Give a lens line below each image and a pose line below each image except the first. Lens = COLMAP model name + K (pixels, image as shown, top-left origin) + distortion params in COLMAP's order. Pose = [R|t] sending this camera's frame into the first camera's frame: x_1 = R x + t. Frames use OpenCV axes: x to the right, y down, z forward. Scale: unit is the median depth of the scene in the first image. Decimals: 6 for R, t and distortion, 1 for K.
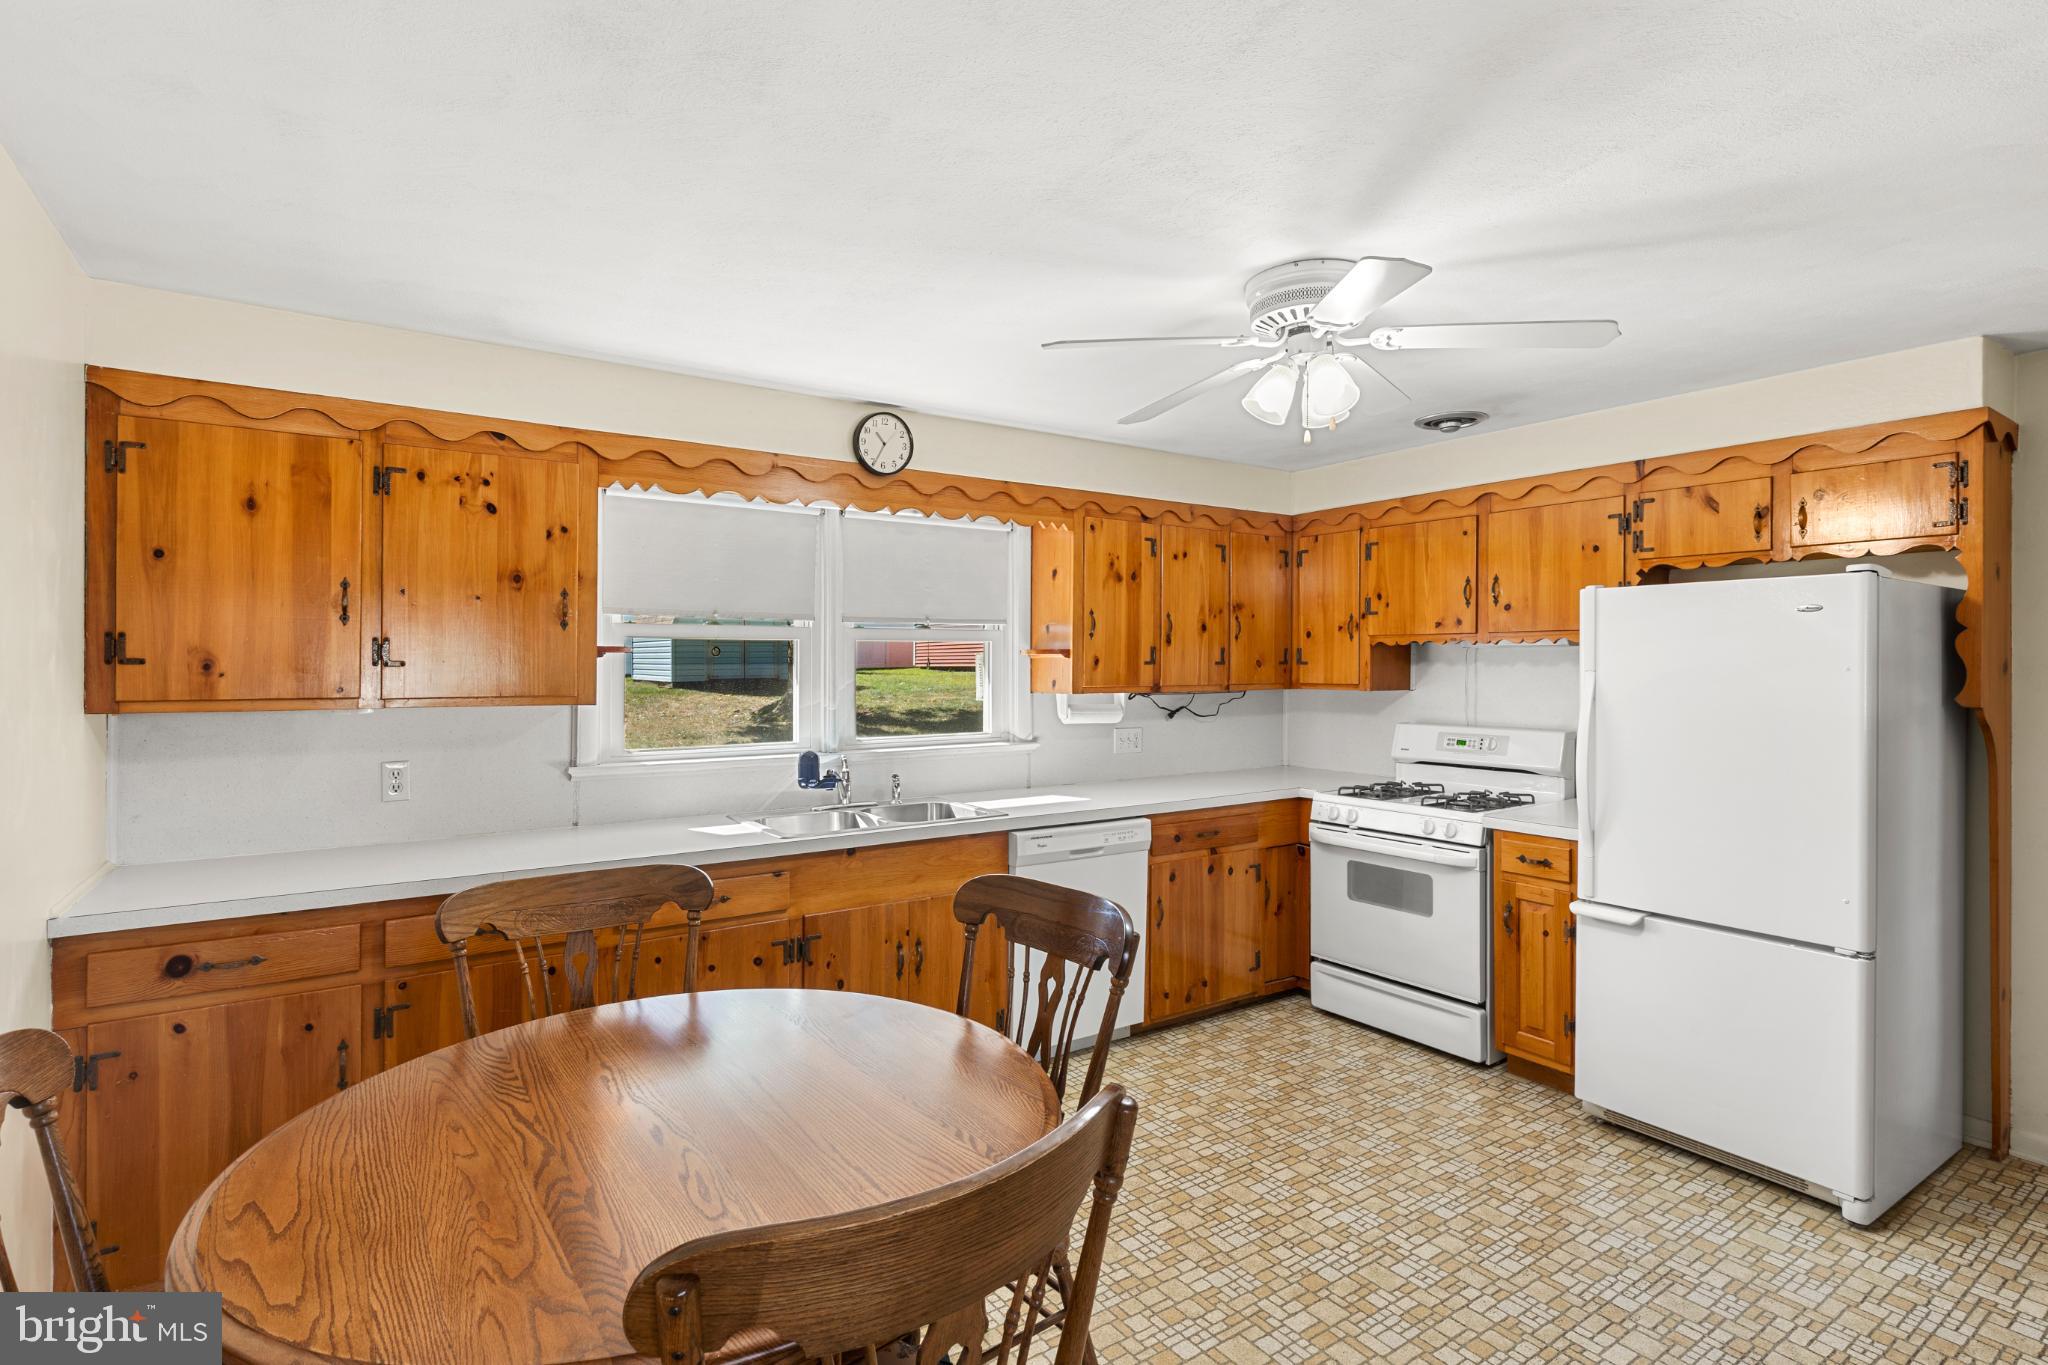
lens RADIAL K [[1011.5, 0, 1048.6], [0, 1011.5, 663.7], [0, 0, 1]] dist [-0.015364, -0.000638]
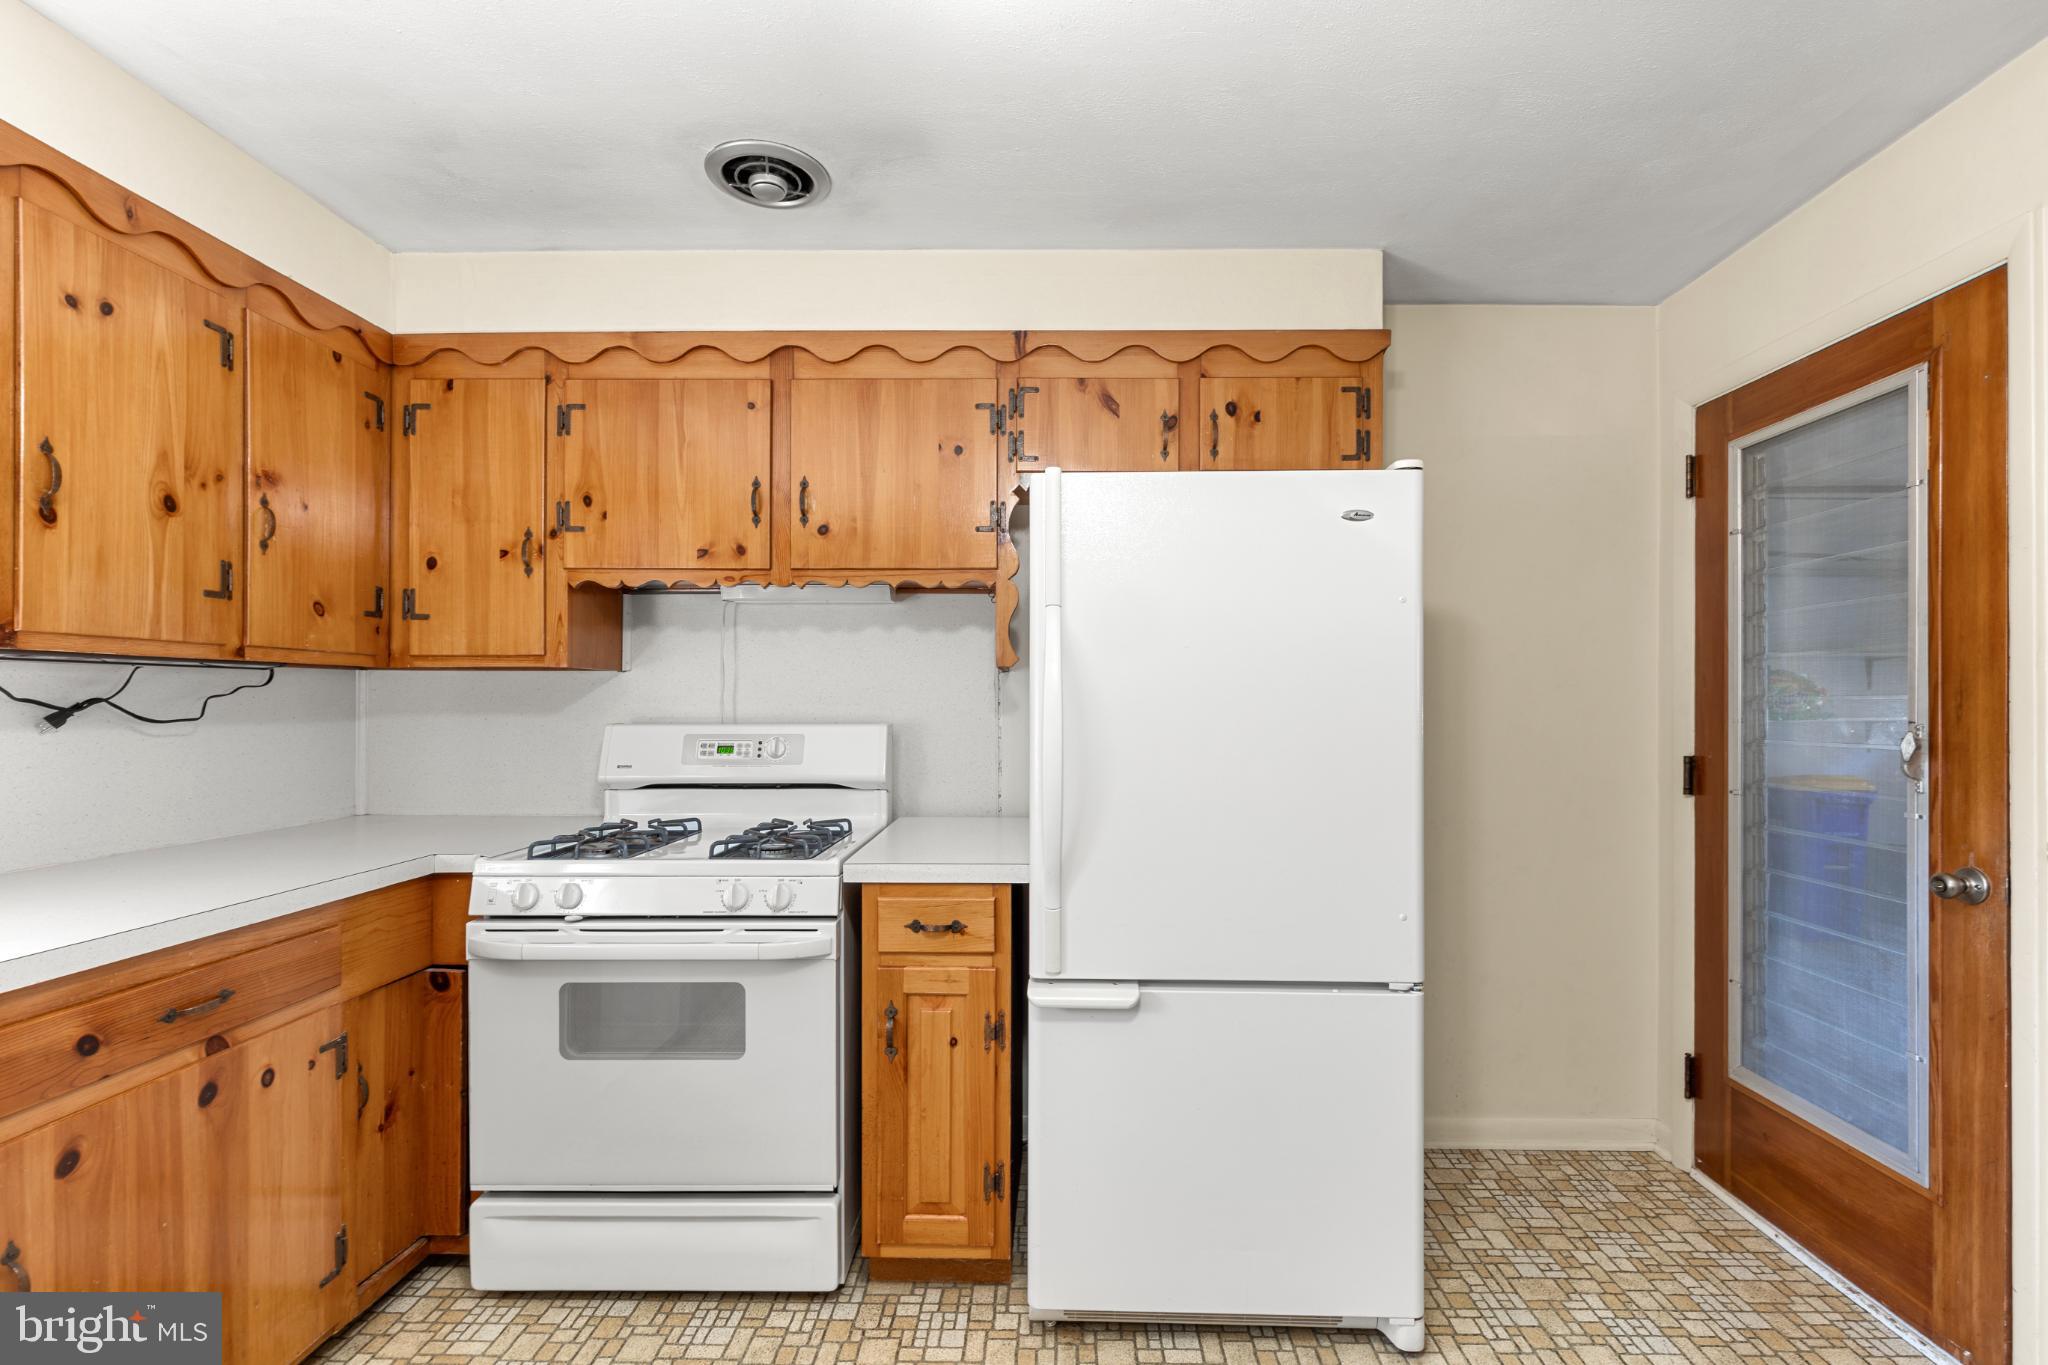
lens RADIAL K [[912.2, 0, 1028.1], [0, 912.2, 703.9], [0, 0, 1]] dist [0.003912, -0.000484]
pose [[0.588828, -0.002506, 0.808254, 0.060665], [0.000992, 0.999997, 0.002378, 0.050789], [-0.808258, -0.000598, 0.588829, 0.529373]]
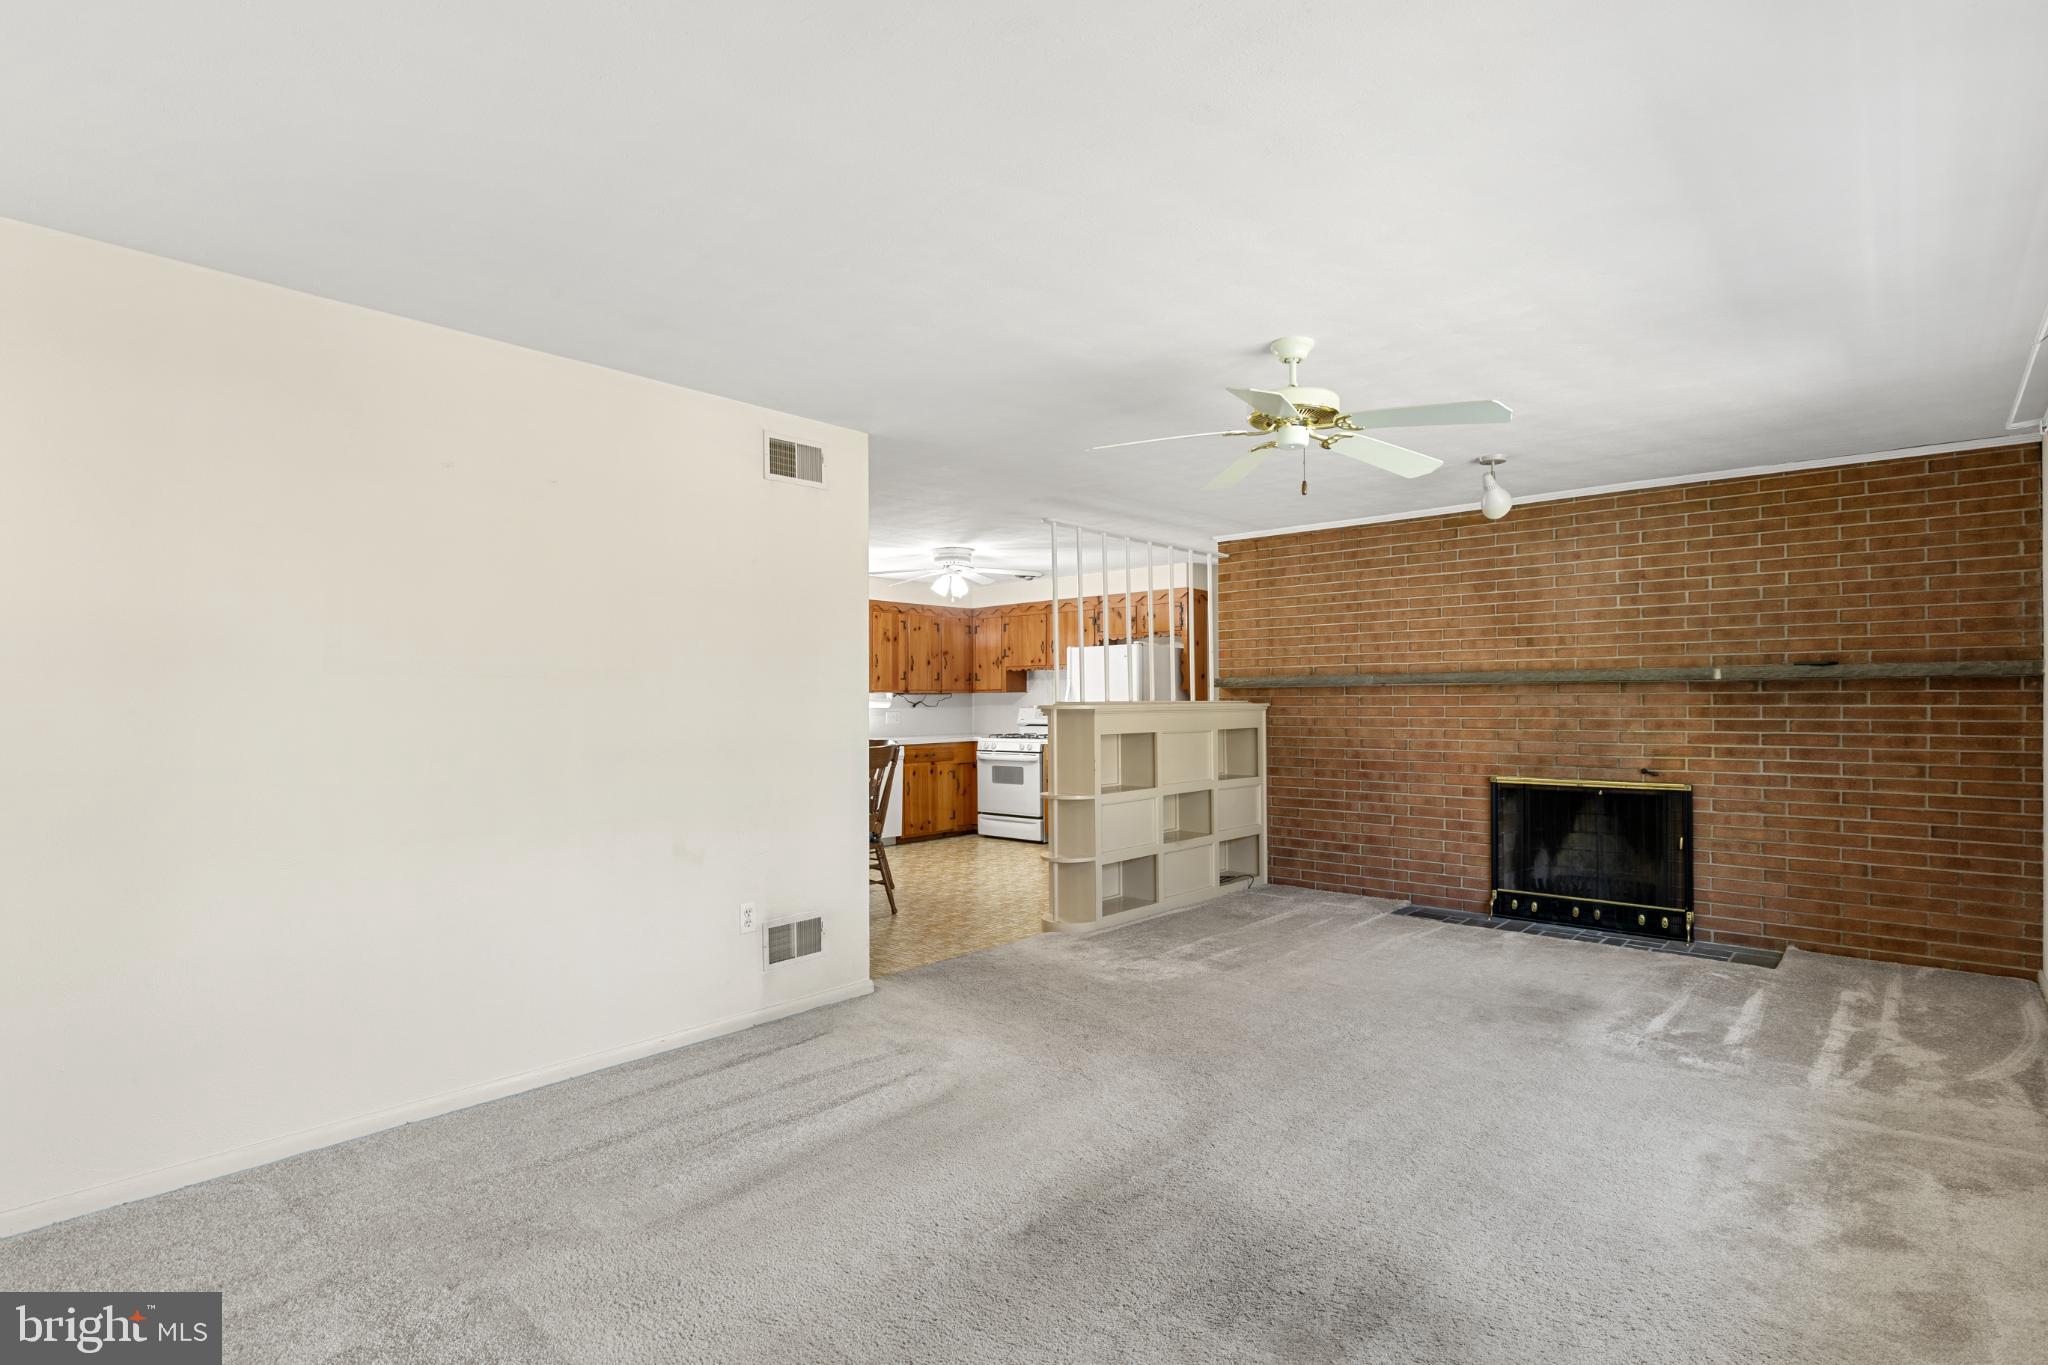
lens RADIAL K [[1011.5, 0, 1039.8], [0, 1011.5, 702.2], [0, 0, 1]] dist [-0.015364, -0.000638]
pose [[0.973945, -0.008288, 0.226632, -0.110218], [0.008076, 0.999966, 0.001862, 0.048744], [-0.226639, 0.000017, 0.973979, -1.216224]]
